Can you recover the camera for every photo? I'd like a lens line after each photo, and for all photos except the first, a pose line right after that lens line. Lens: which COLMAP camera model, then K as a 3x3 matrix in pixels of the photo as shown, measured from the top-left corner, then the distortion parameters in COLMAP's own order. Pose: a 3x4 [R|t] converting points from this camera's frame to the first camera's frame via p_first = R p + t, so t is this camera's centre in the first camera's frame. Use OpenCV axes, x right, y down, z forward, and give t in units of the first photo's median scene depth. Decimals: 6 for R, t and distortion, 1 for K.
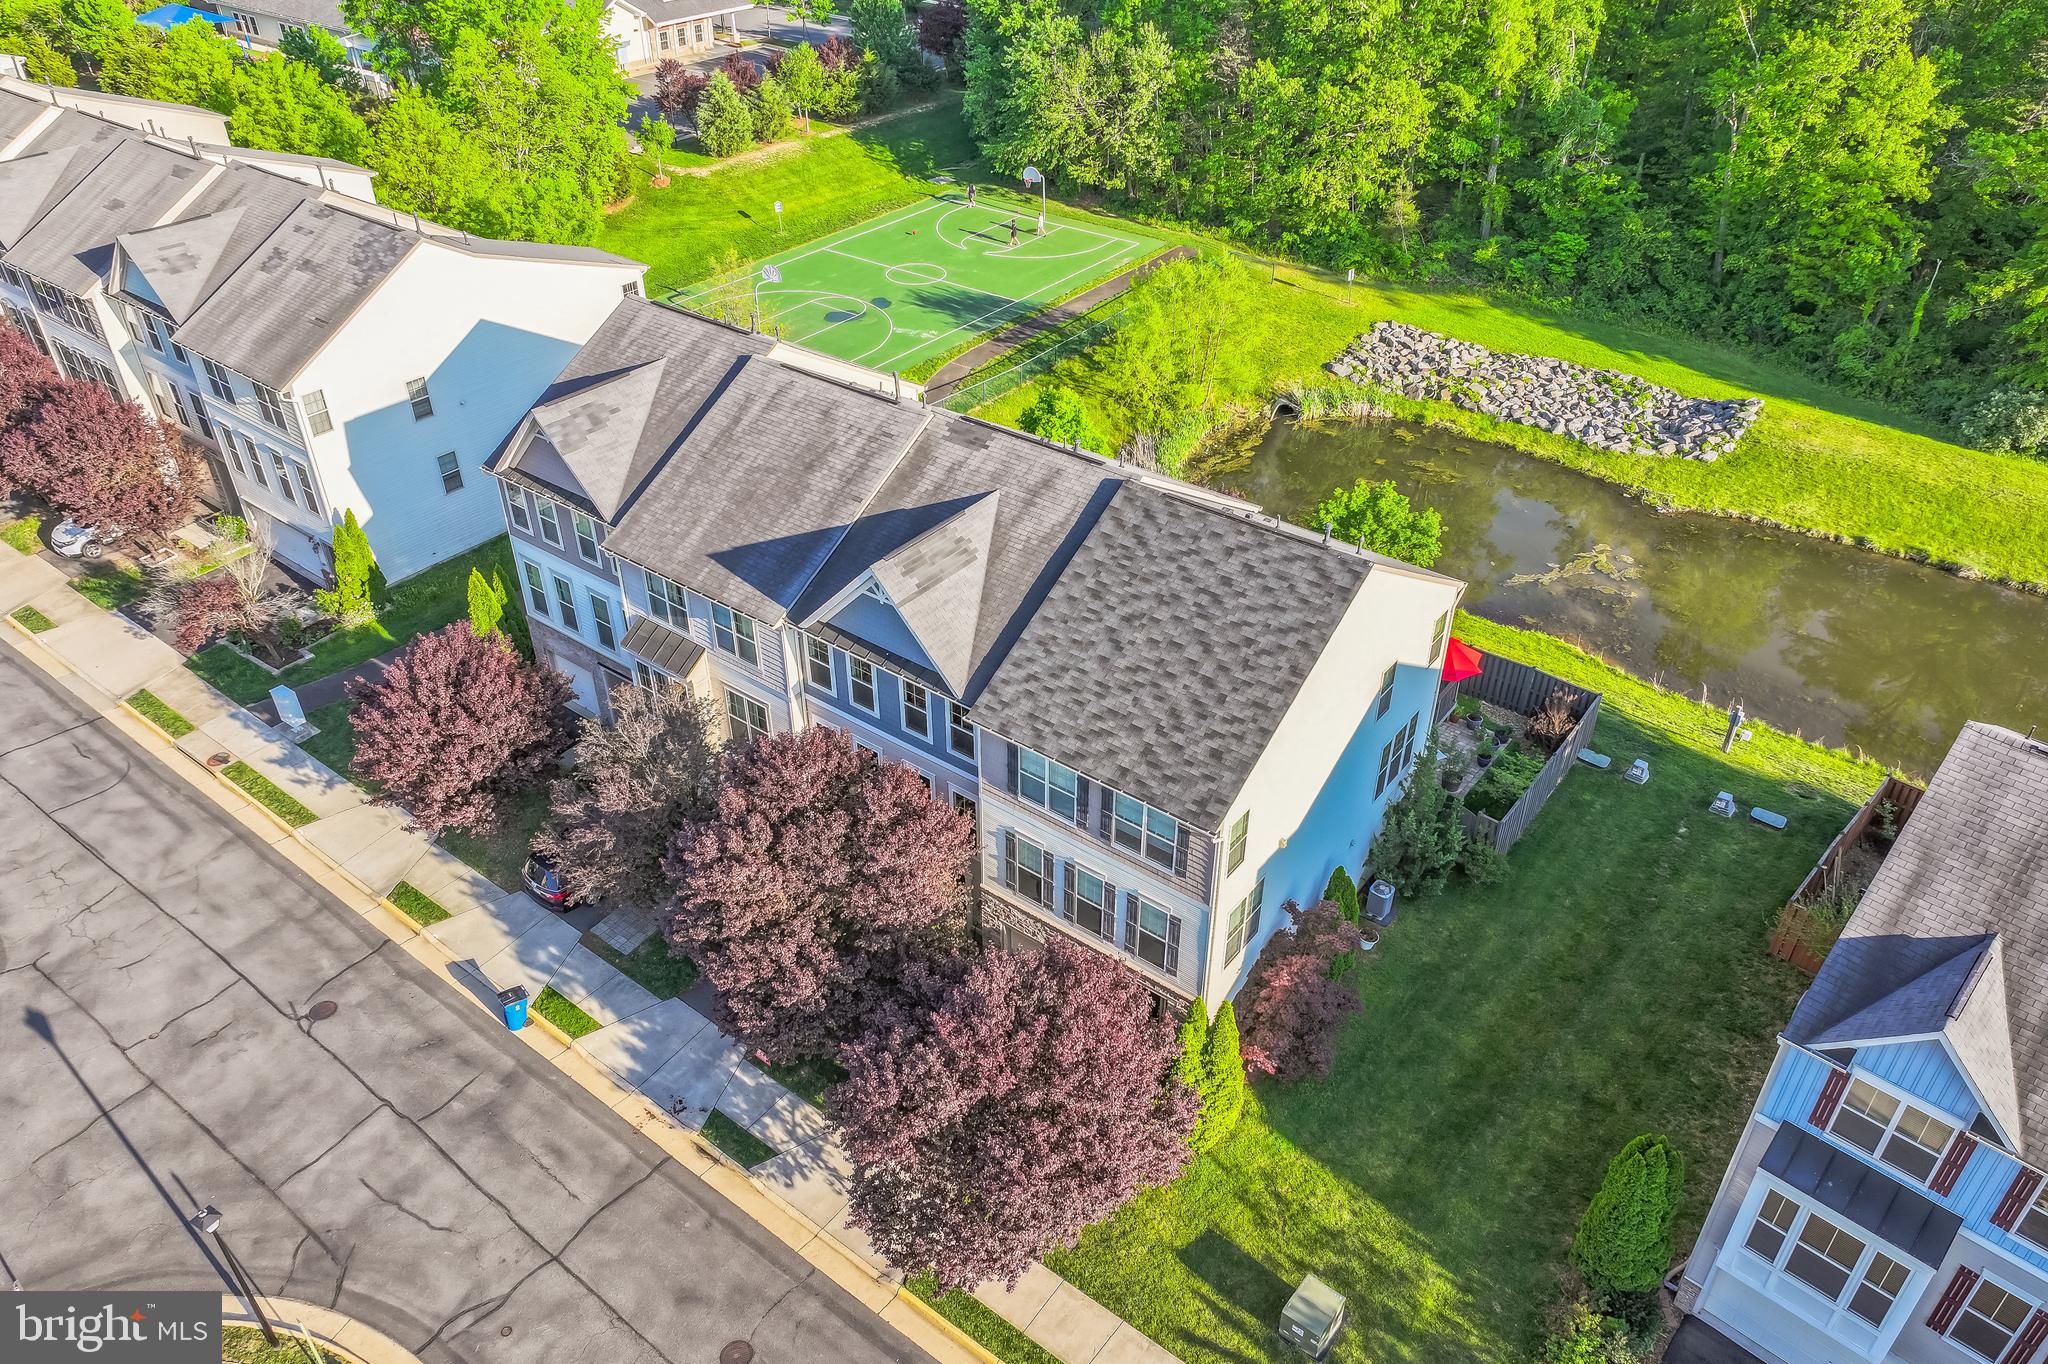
lens RADIAL K [[1433.8, 0, 1031.2], [0, 1433.8, 678.2], [0, 0, 1]] dist [-0.002911, 0.016068]
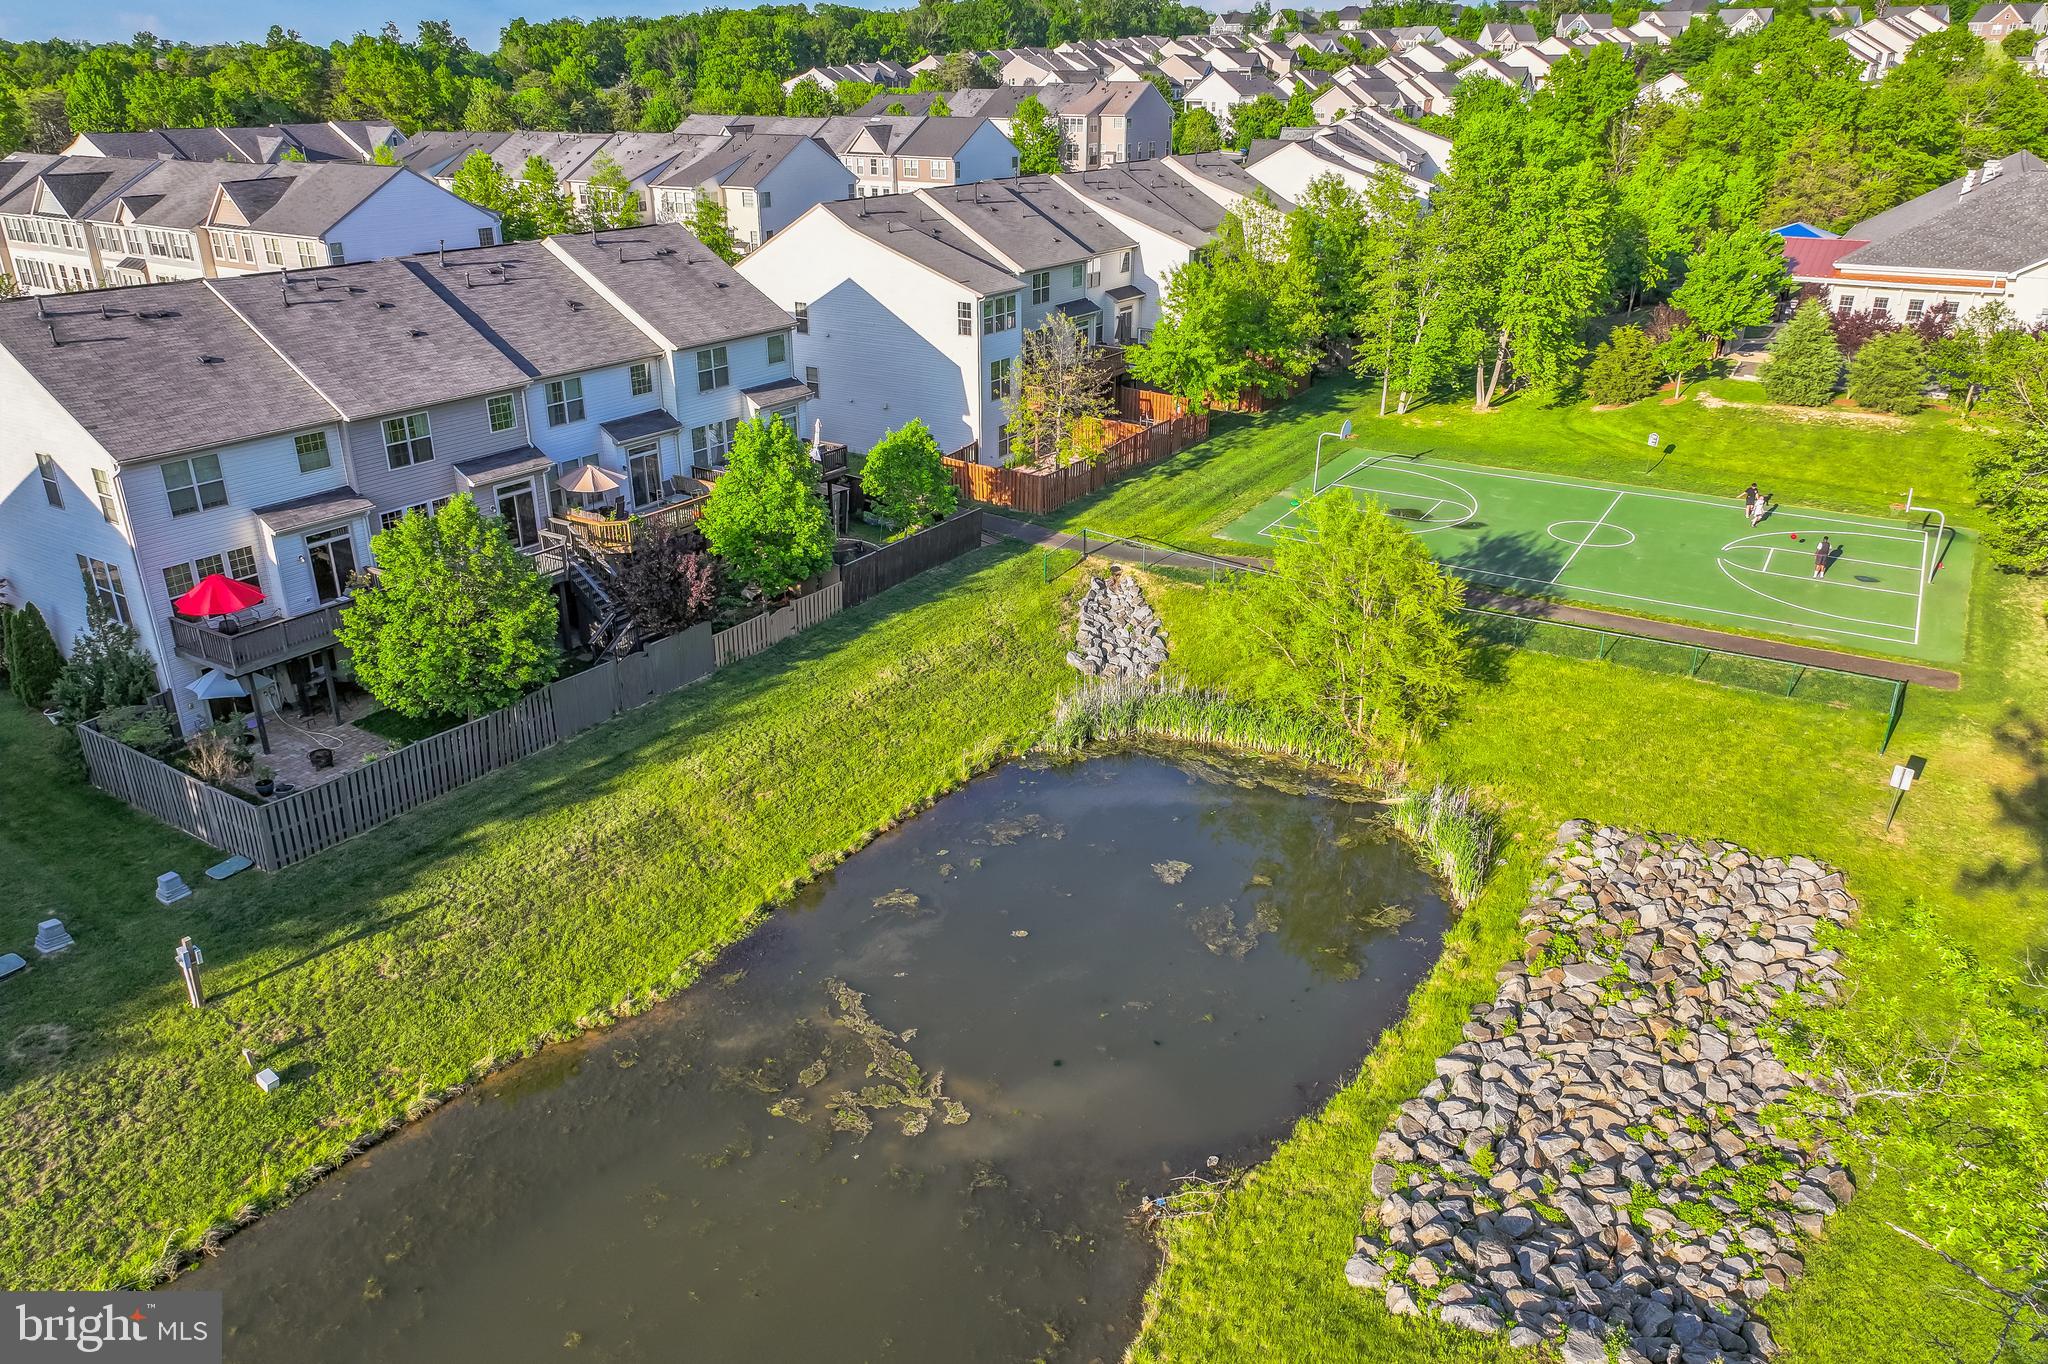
lens RADIAL K [[1433.8, 0, 1032.1], [0, 1433.8, 680.9], [0, 0, 1]] dist [-0.002911, 0.016068]
pose [[0.087427, 0.393555, -0.915134, 0.763986], [-0.567429, 0.774728, 0.278964, -0.338692], [0.818768, 0.494885, 0.291047, 0.748164]]
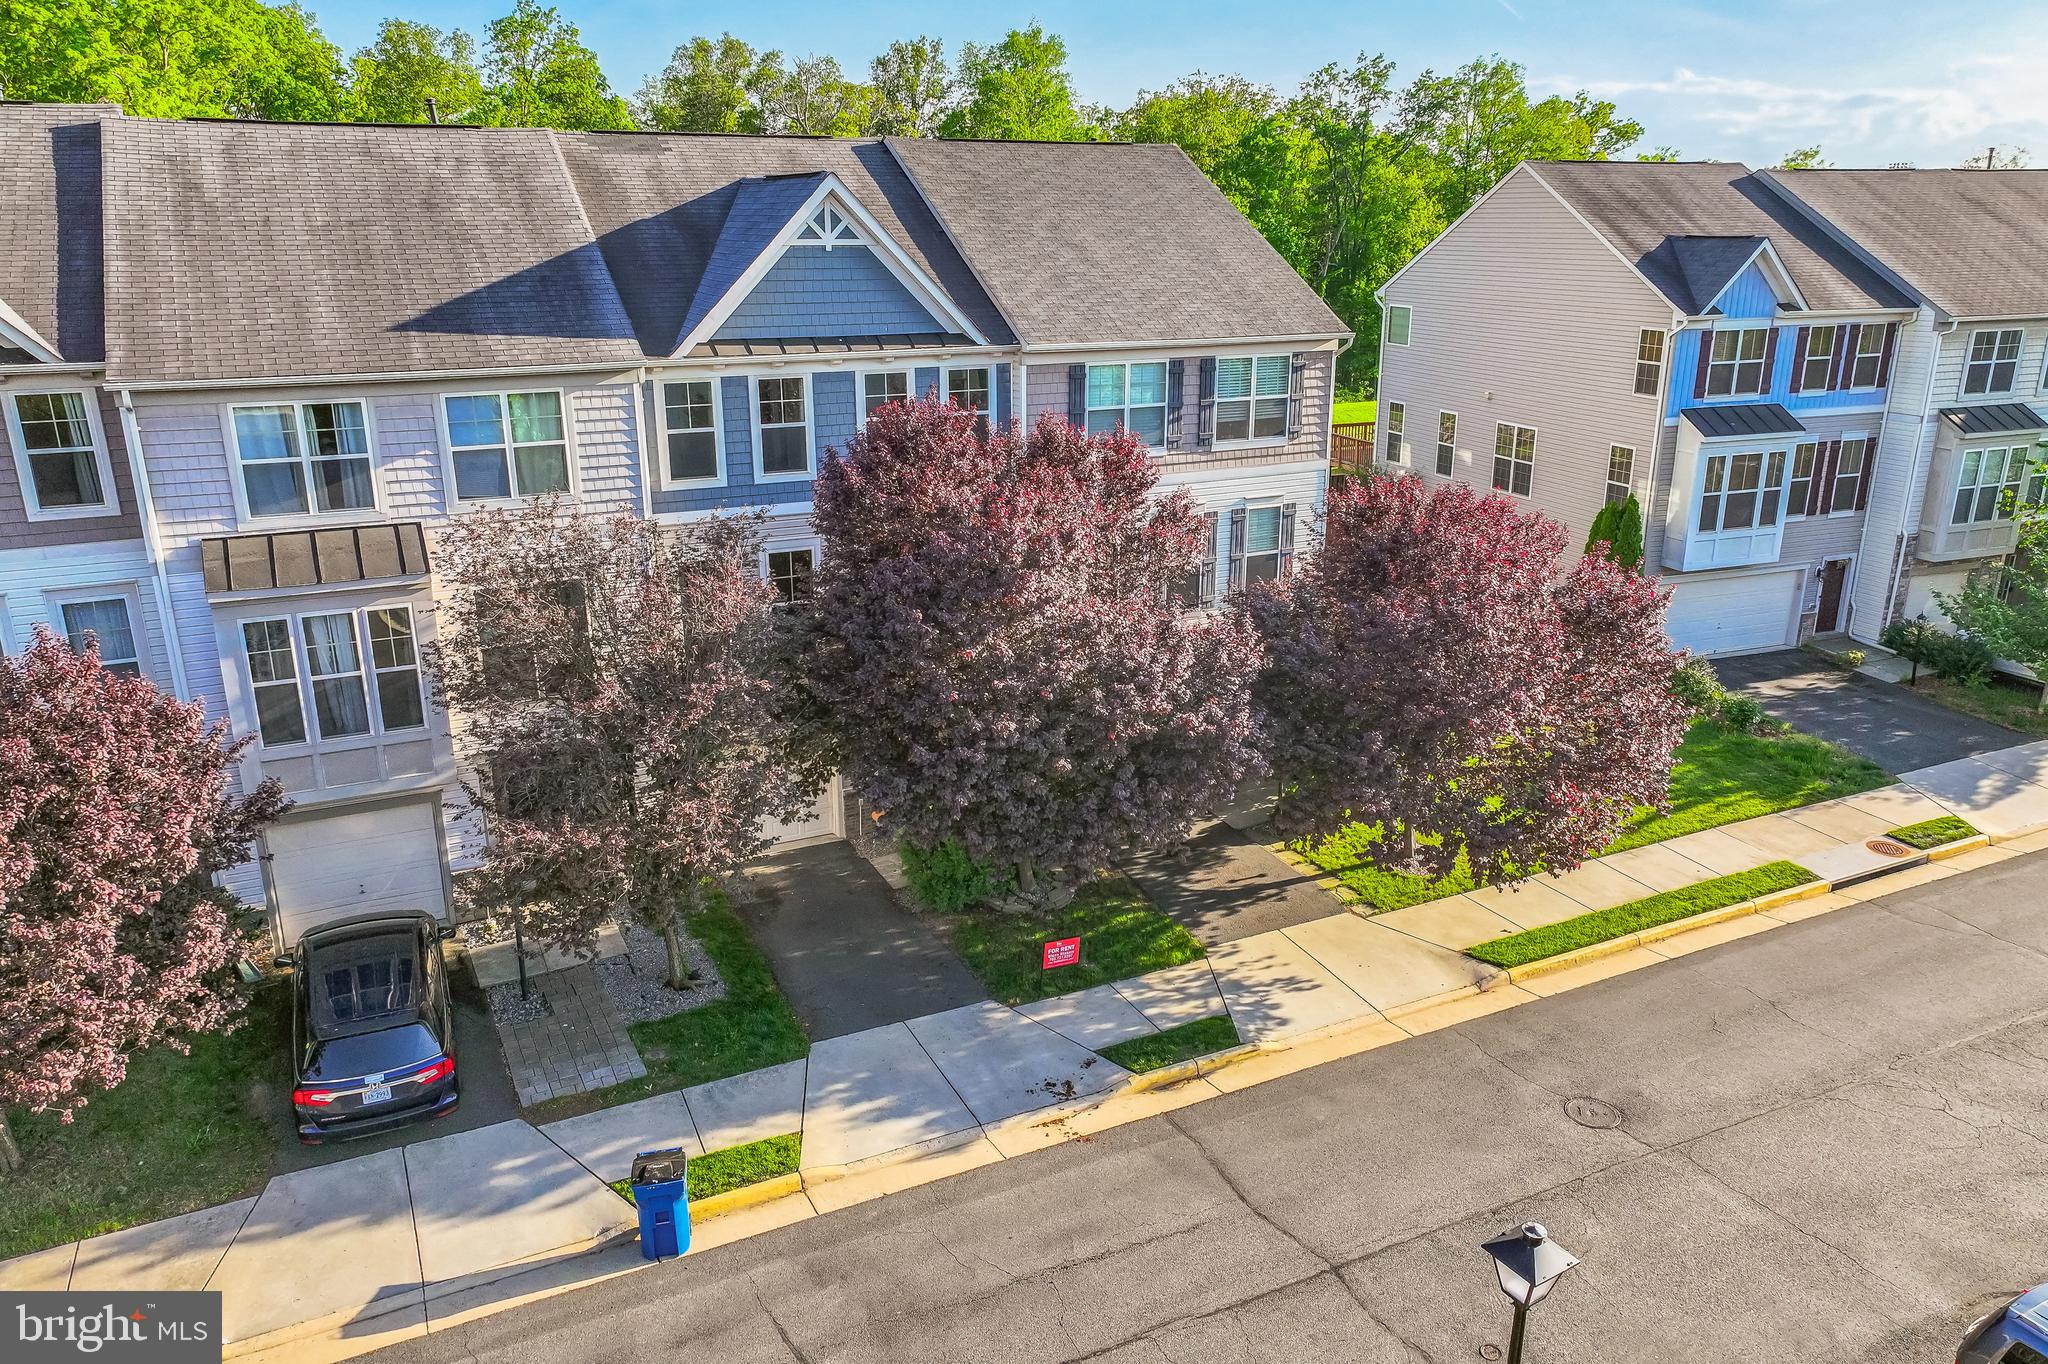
lens RADIAL K [[1433.8, 0, 1031.1], [0, 1433.8, 683.1], [0, 0, 1]] dist [-0.002911, 0.016068]
pose [[0.439769, -0.276186, 0.854591, -0.353915], [0.511871, 0.858945, 0.014187, 0.081617], [-0.737965, 0.431201, 0.519109, 0.349331]]
